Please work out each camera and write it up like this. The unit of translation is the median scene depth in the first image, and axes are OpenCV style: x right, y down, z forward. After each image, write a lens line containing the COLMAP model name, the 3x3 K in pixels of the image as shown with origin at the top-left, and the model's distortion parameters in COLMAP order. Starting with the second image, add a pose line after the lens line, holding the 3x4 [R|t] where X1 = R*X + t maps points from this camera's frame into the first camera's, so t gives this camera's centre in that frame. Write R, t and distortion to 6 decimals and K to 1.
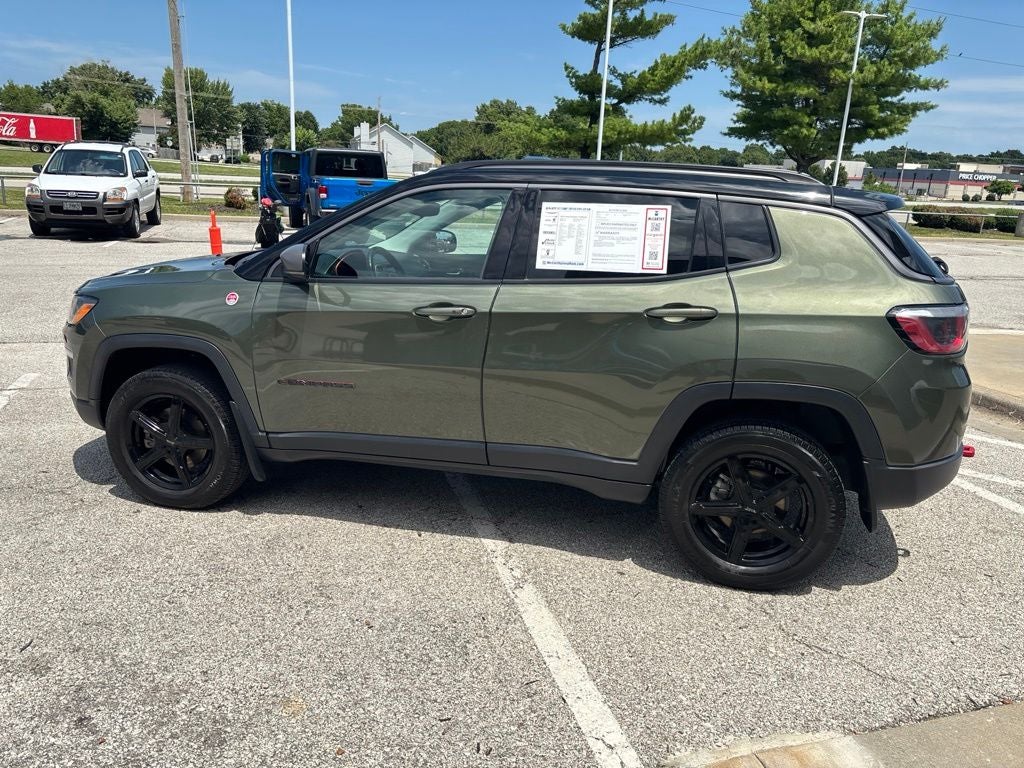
lens RADIAL K [[776.9, 0, 512.0], [0, 776.9, 379.5], [0, 0, 1]] dist [0.048117, -0.058155]
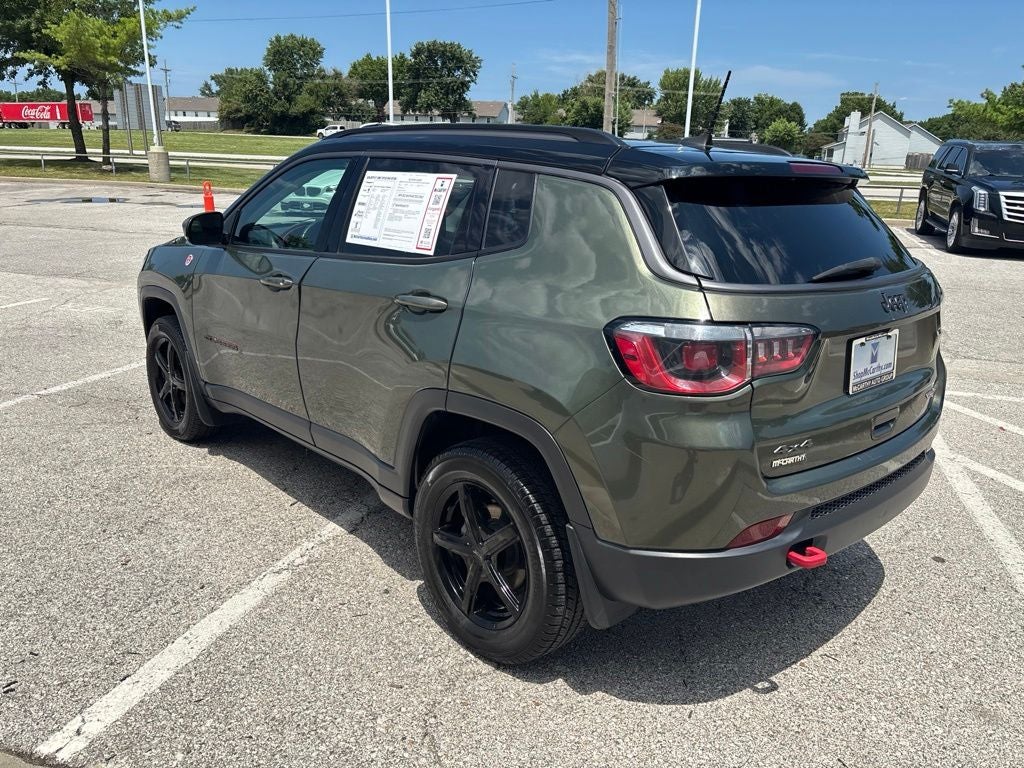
lens RADIAL K [[776.9, 0, 511.7], [0, 776.9, 384.7], [0, 0, 1]] dist [0.048117, -0.058155]
pose [[0.829840, 0.142533, -0.539490, 0.608731], [-0.136220, 0.989321, 0.051846, -0.042639], [0.541119, 0.030465, 0.840394, 0.280791]]
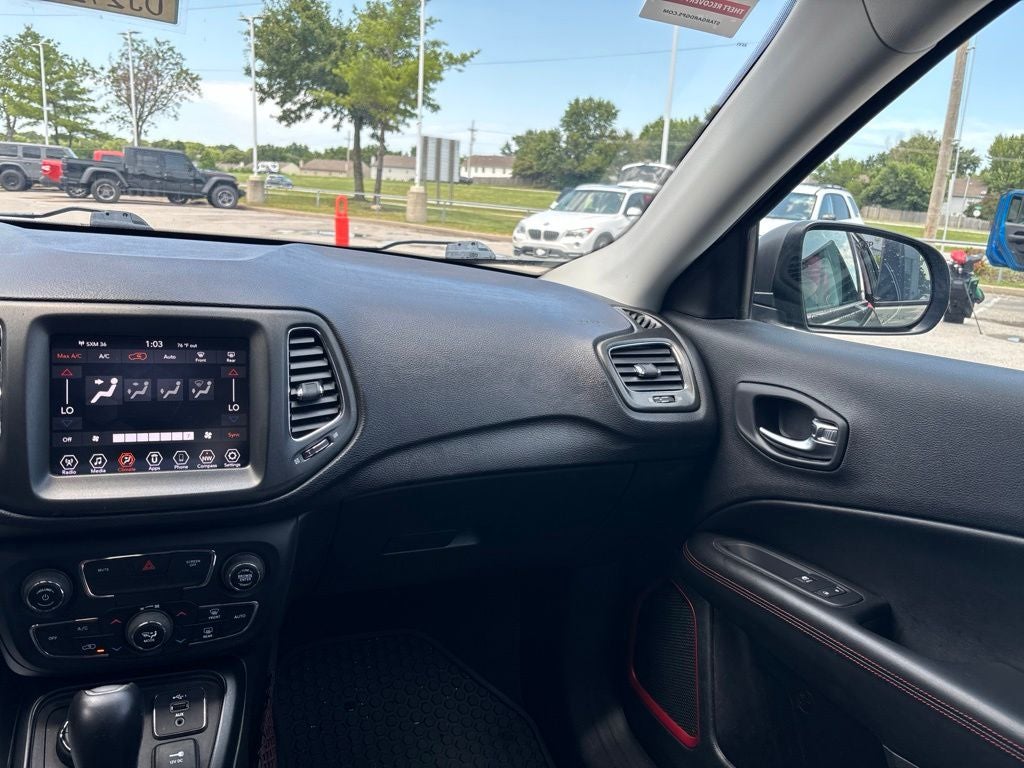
lens RADIAL K [[776.9, 0, 513.4], [0, 776.9, 382.3], [0, 0, 1]] dist [0.048117, -0.058155]
pose [[0.592482, 0.186390, -0.783725, 0.143857], [-0.250992, 0.967151, 0.040269, -0.158050], [0.765486, 0.172850, 0.619802, 0.909953]]
